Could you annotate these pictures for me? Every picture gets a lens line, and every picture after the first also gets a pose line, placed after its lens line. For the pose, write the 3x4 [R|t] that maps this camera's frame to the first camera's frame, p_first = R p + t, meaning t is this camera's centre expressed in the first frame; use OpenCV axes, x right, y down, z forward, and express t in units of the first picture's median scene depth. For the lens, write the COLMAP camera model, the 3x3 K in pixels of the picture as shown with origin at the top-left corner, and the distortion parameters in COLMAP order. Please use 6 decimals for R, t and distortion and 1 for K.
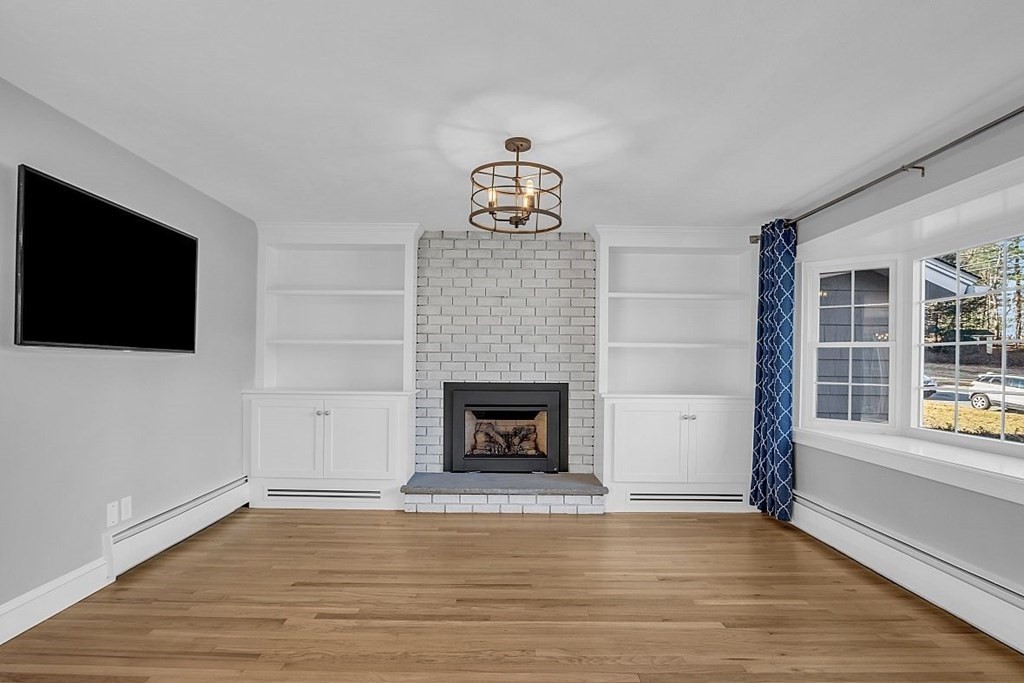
lens RADIAL K [[549.2, 0, 496.6], [0, 549.2, 358.3], [0, 0, 1]] dist [-0.030949, 0.017752]
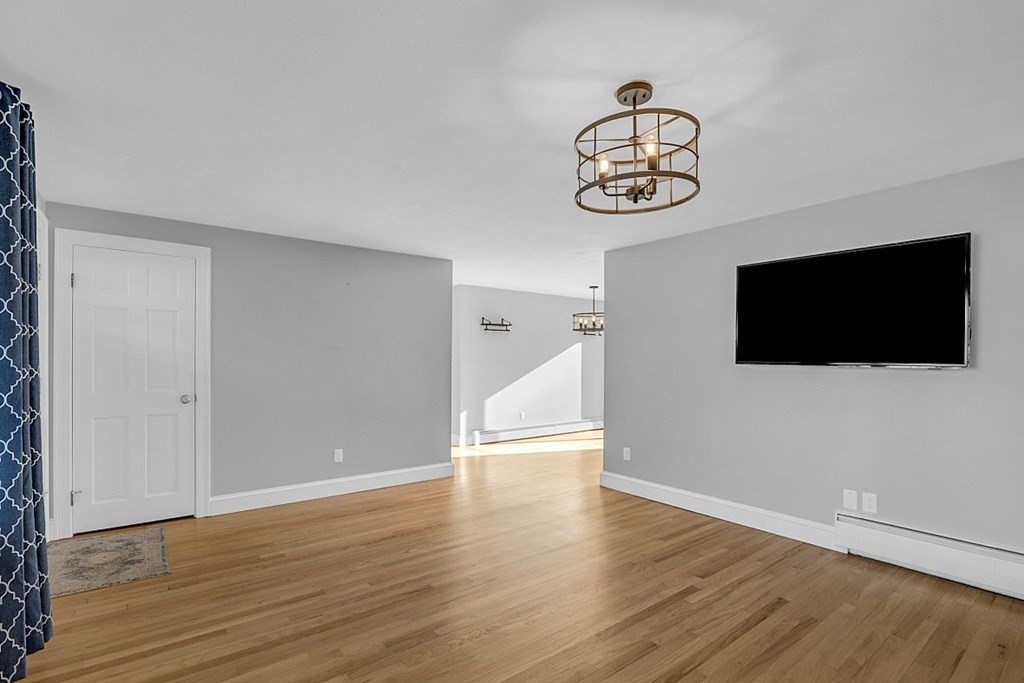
lens RADIAL K [[492.5, 0, 512.8], [0, 492.5, 358.9], [0, 0, 1]] dist [0.000750, 0.000430]
pose [[-0.775337, -0.010962, -0.631453, 0.404494], [-0.003978, 0.999914, -0.012474, -0.008526], [0.631535, -0.007160, -0.775314, 0.955635]]
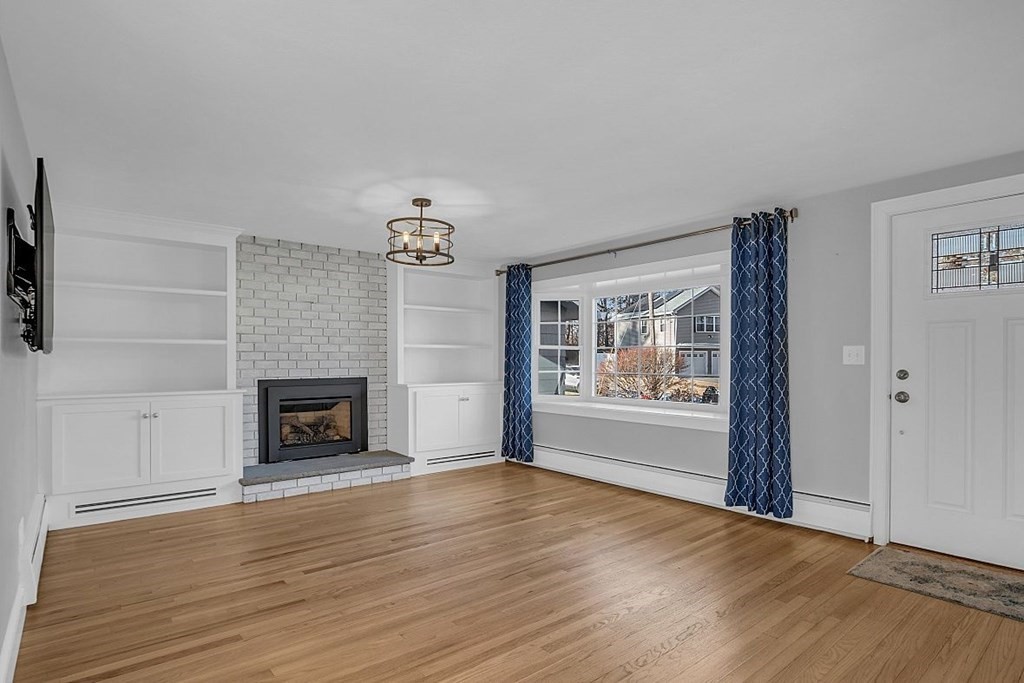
lens RADIAL K [[549.2, 0, 496.6], [0, 549.2, 358.3], [0, 0, 1]] dist [-0.030949, 0.017752]
pose [[0.777910, -0.009158, 0.628309, -0.453945], [0.002535, 0.999931, 0.011435, -0.010272], [-0.628370, -0.007302, 0.777880, -0.126114]]
